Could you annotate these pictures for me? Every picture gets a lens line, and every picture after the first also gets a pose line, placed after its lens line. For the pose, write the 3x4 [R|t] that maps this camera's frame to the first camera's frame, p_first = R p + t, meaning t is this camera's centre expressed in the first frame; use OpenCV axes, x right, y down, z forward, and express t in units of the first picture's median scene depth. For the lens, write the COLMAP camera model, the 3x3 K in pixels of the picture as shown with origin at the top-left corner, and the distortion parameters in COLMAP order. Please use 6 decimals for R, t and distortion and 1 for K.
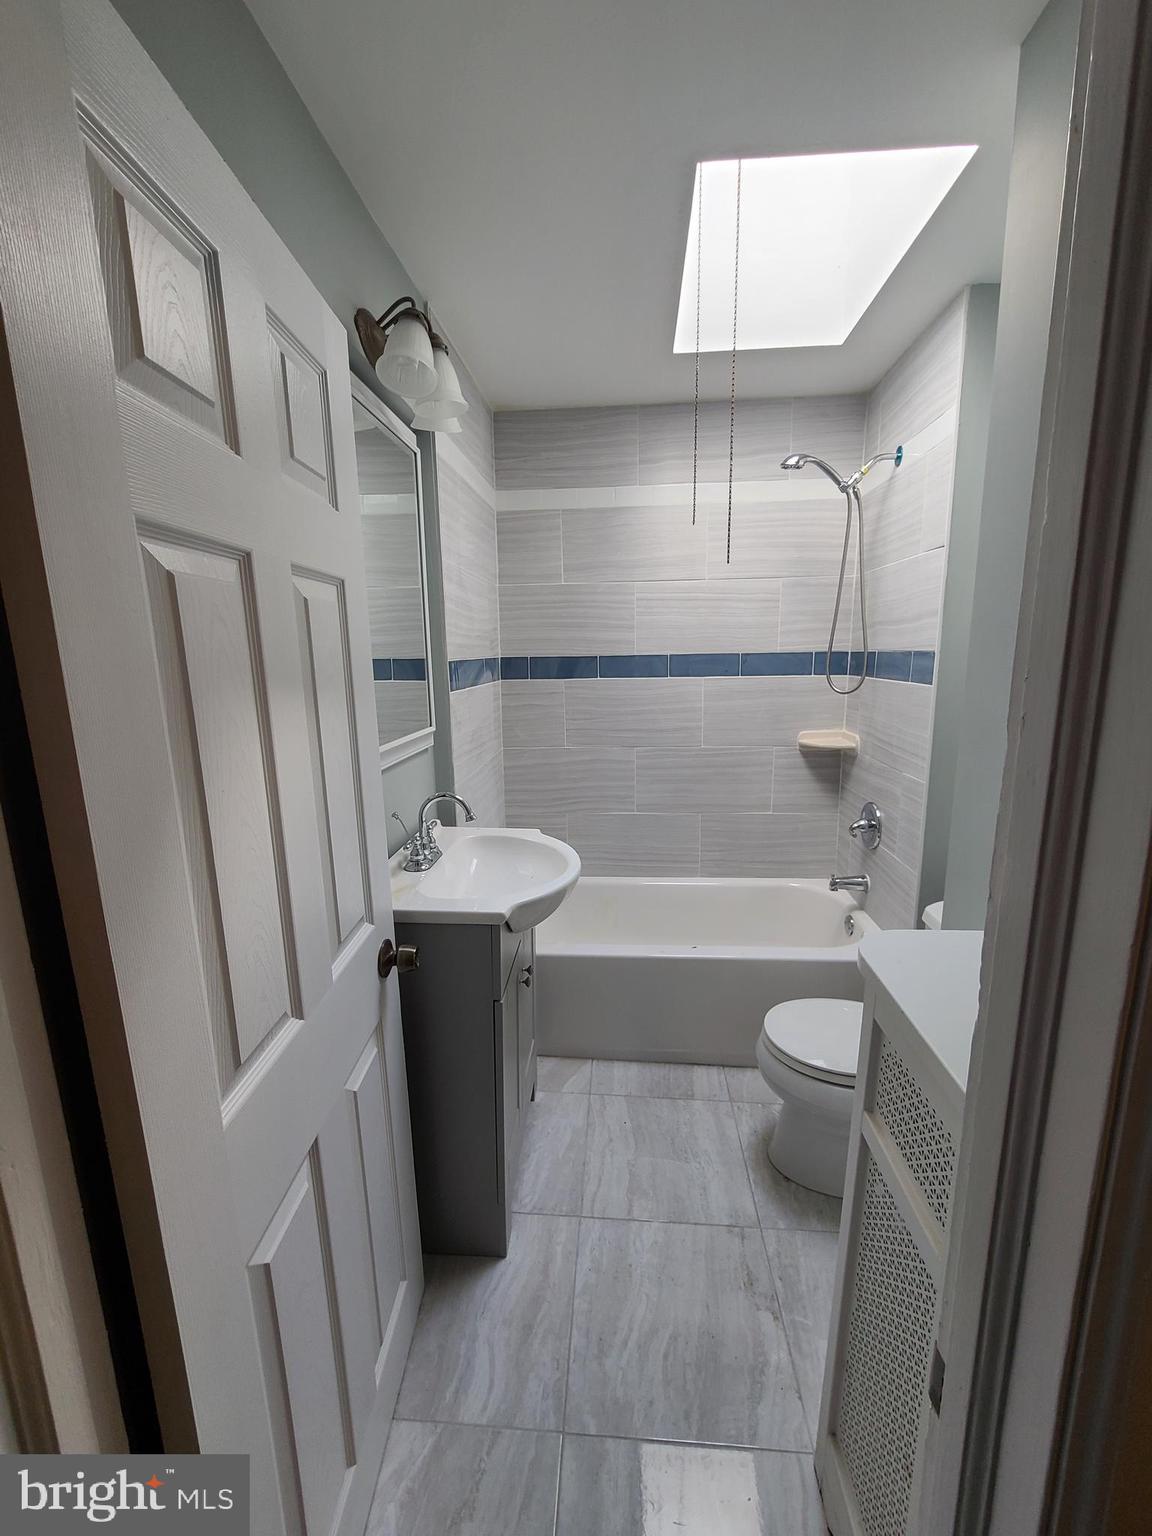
lens RADIAL K [[622.7, 0, 589.5], [0, 622.7, 772.2], [0, 0, 1]] dist [-0.003550, 0.000514]
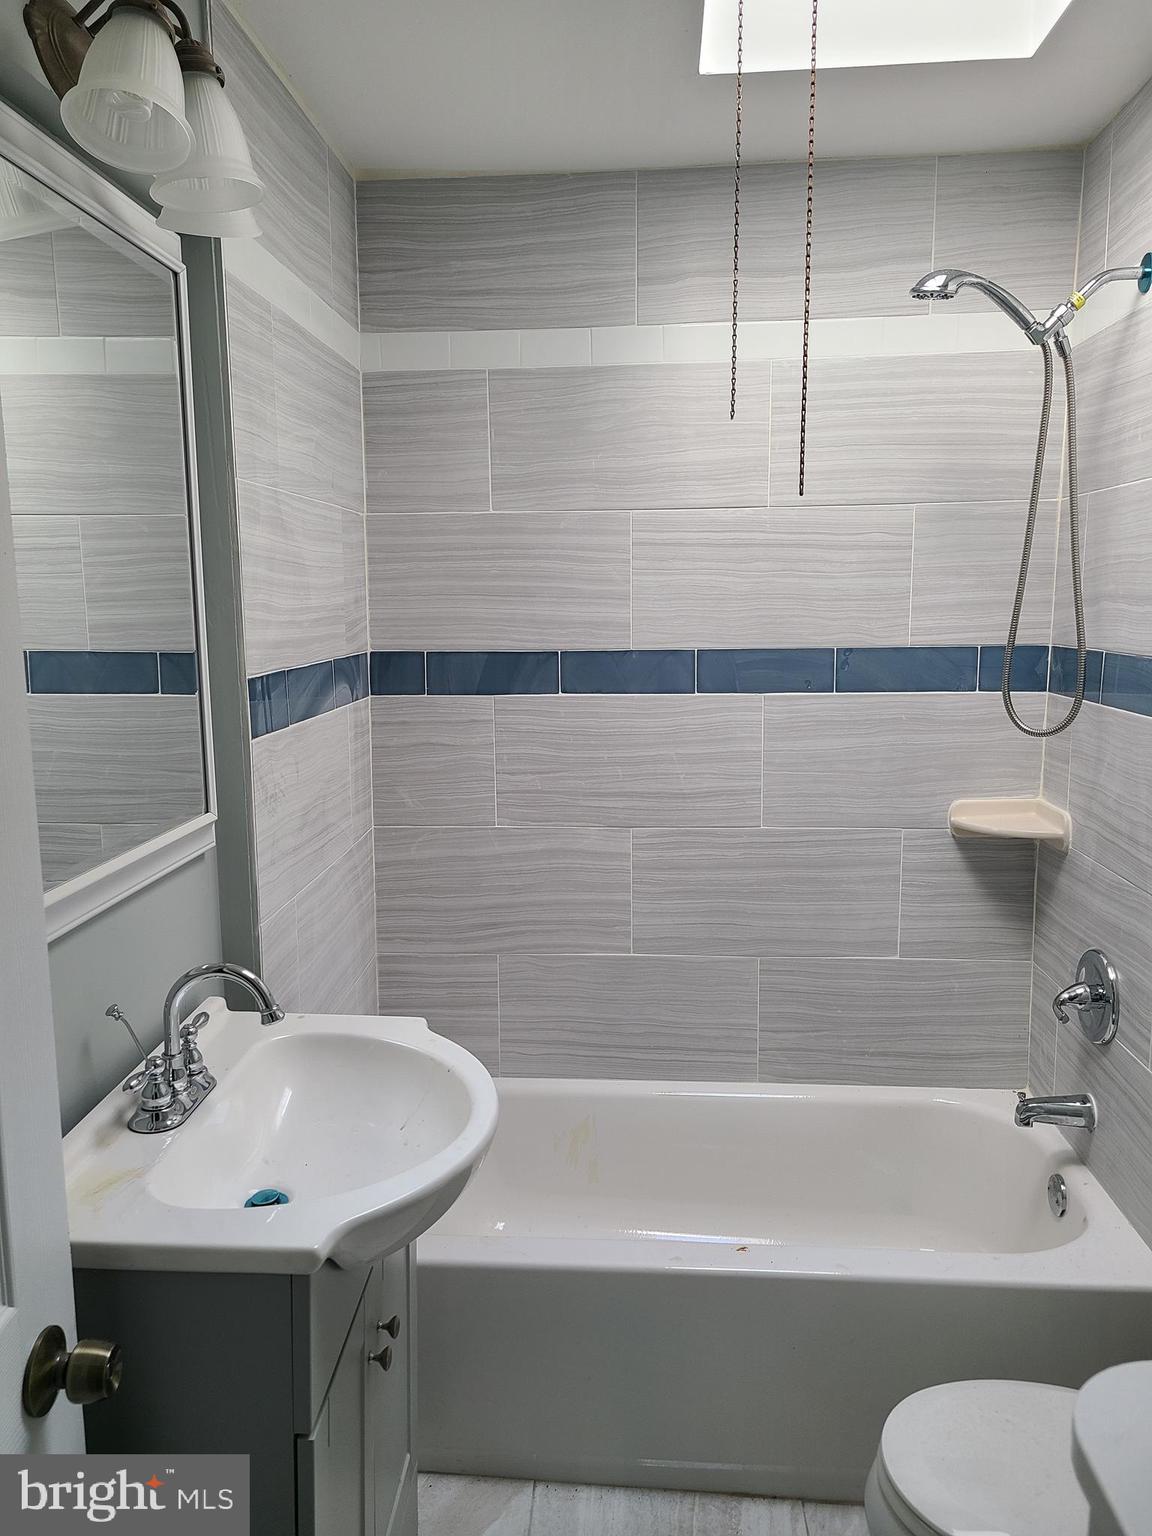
lens RADIAL K [[1148.1, 0, 571.3], [0, 1148.1, 772.7], [0, 0, 1]] dist [0.048301, -0.032323]
pose [[0.999983, 0.005719, -0.001122, 0.030968], [-0.005760, 0.999149, -0.040836, -0.057100], [0.000887, 0.040841, 0.999165, 0.064018]]
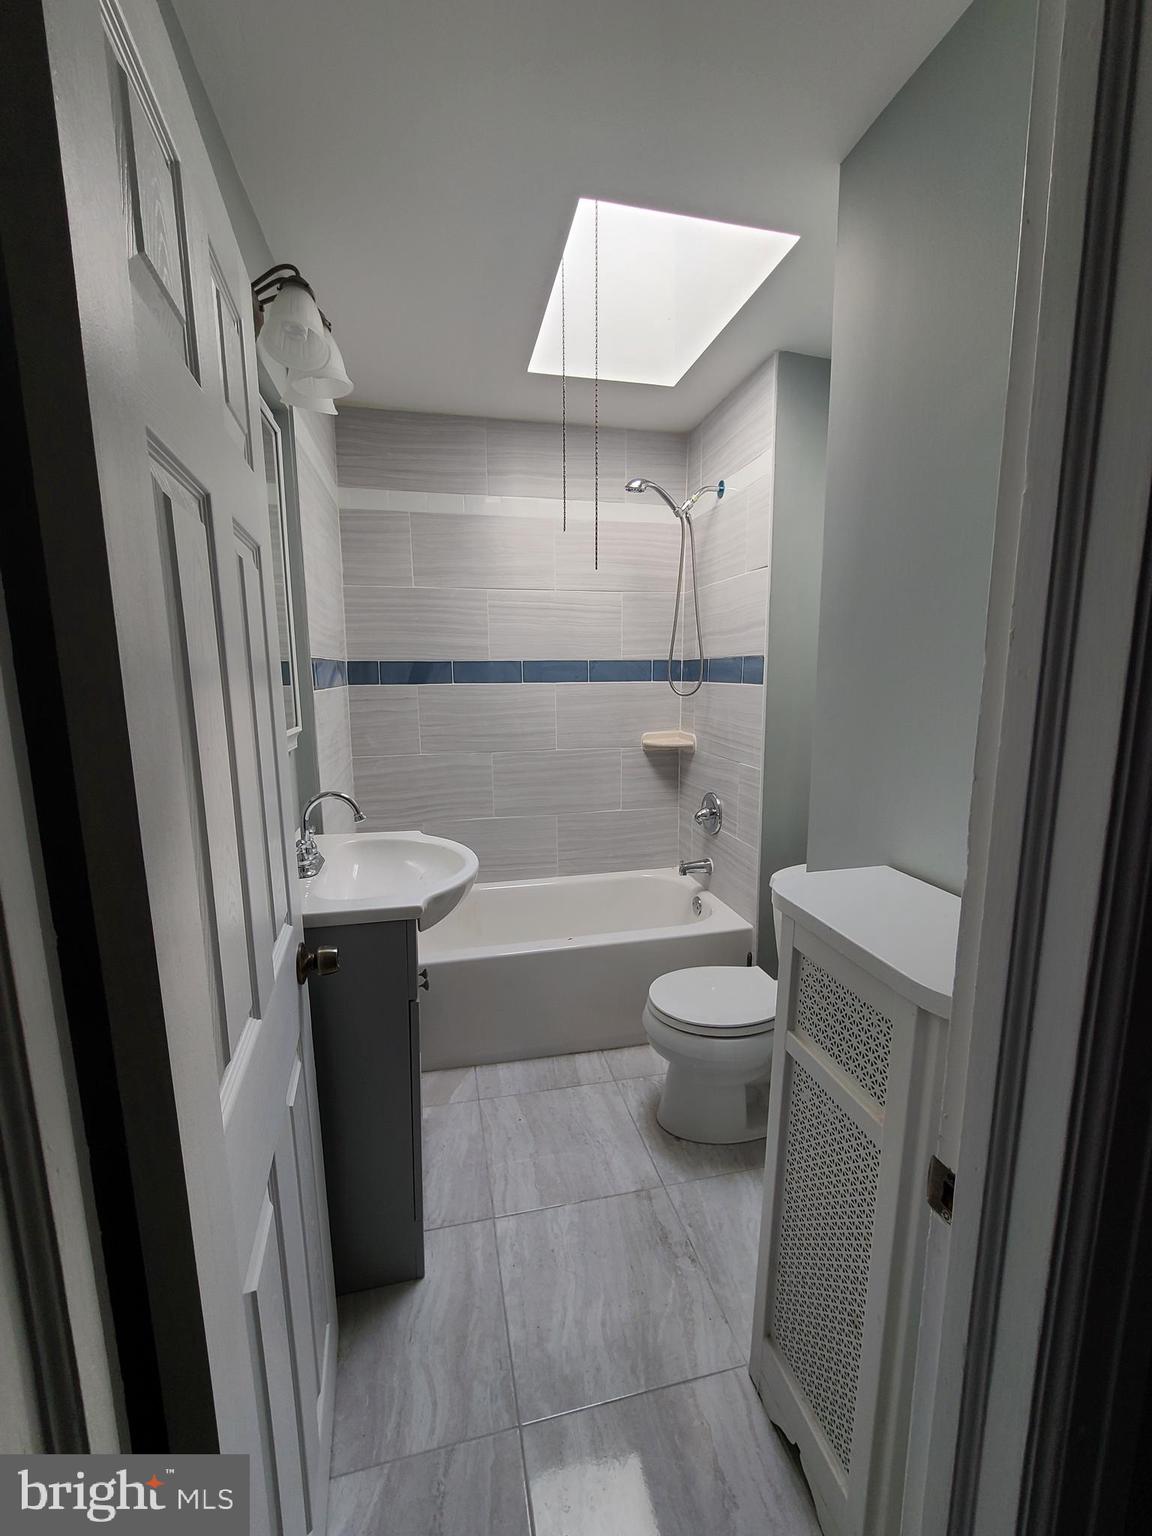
lens RADIAL K [[619.9, 0, 584.0], [0, 619.9, 772.9], [0, 0, 1]] dist [-0.001376, -0.000219]
pose [[0.954778, -0.038531, 0.294812, -0.099932], [0.048577, 0.998459, -0.026824, 0.033788], [-0.293324, 0.039932, 0.955179, -0.002006]]
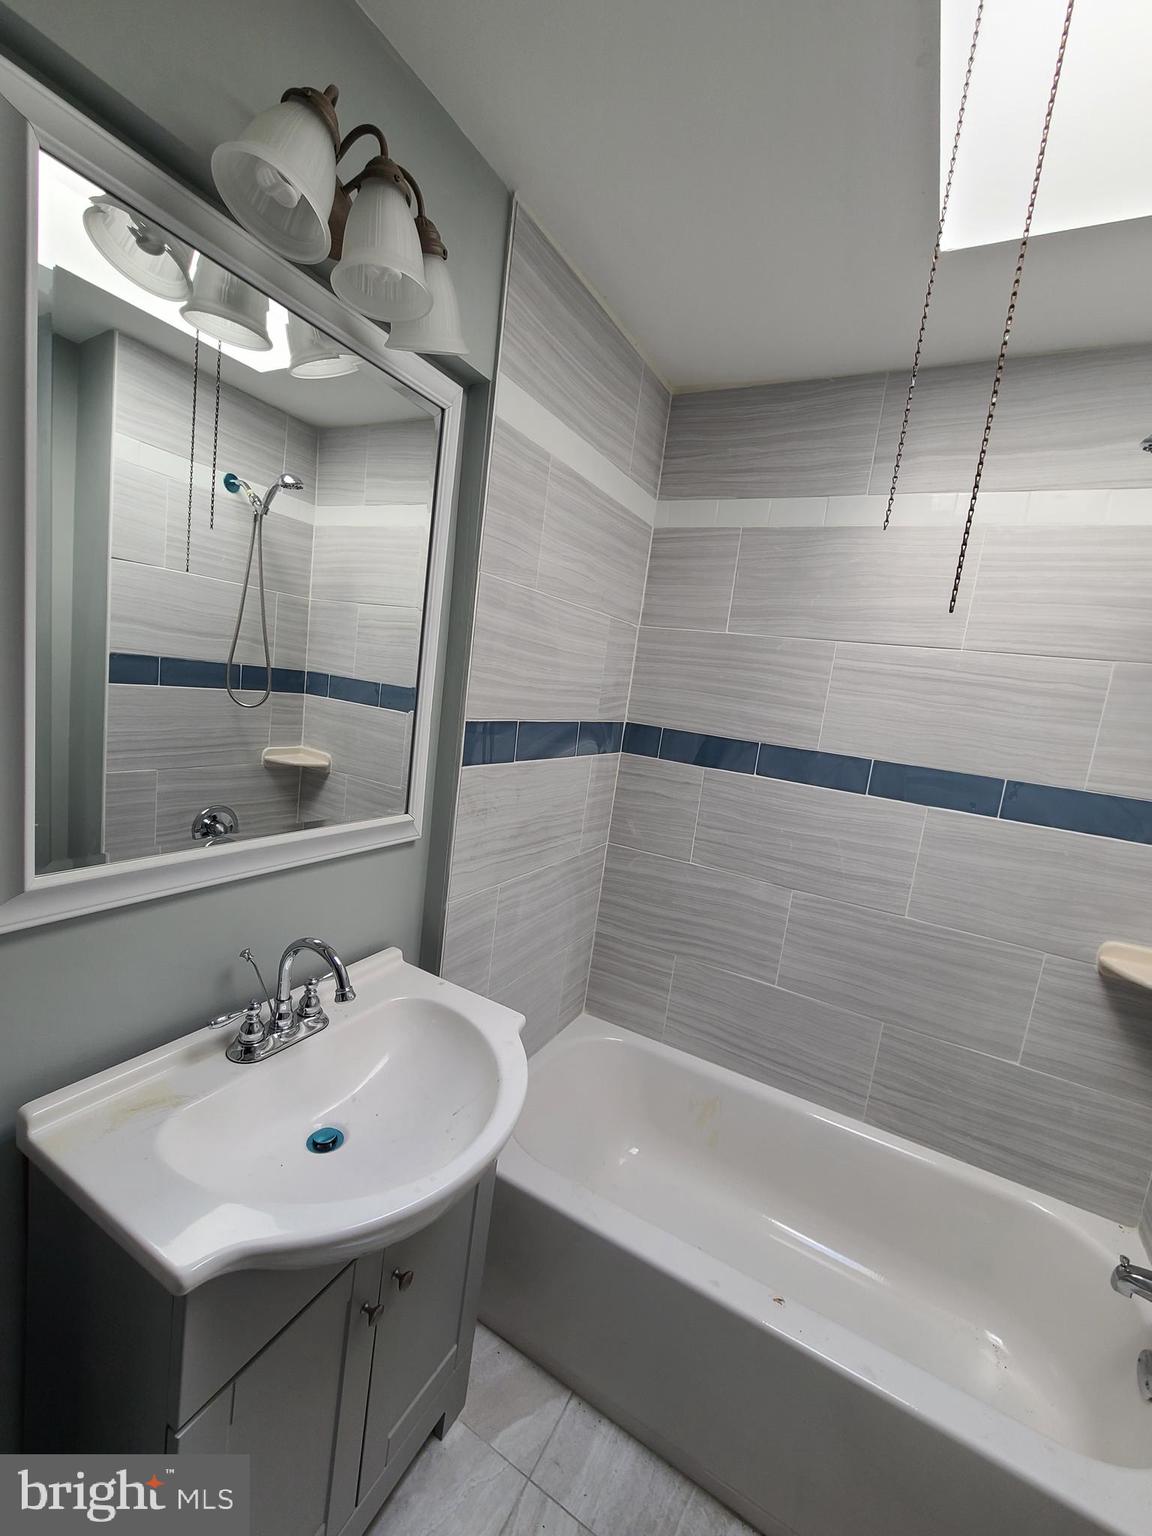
lens RADIAL K [[628.9, 0, 579.2], [0, 628.9, 772.0], [0, 0, 1]] dist [-0.008378, 0.001230]
pose [[0.896386, 0.185783, -0.402463, 0.141703], [-0.216099, 0.975885, -0.030824, -0.112139], [0.387031, 0.114602, 0.914917, 0.371606]]
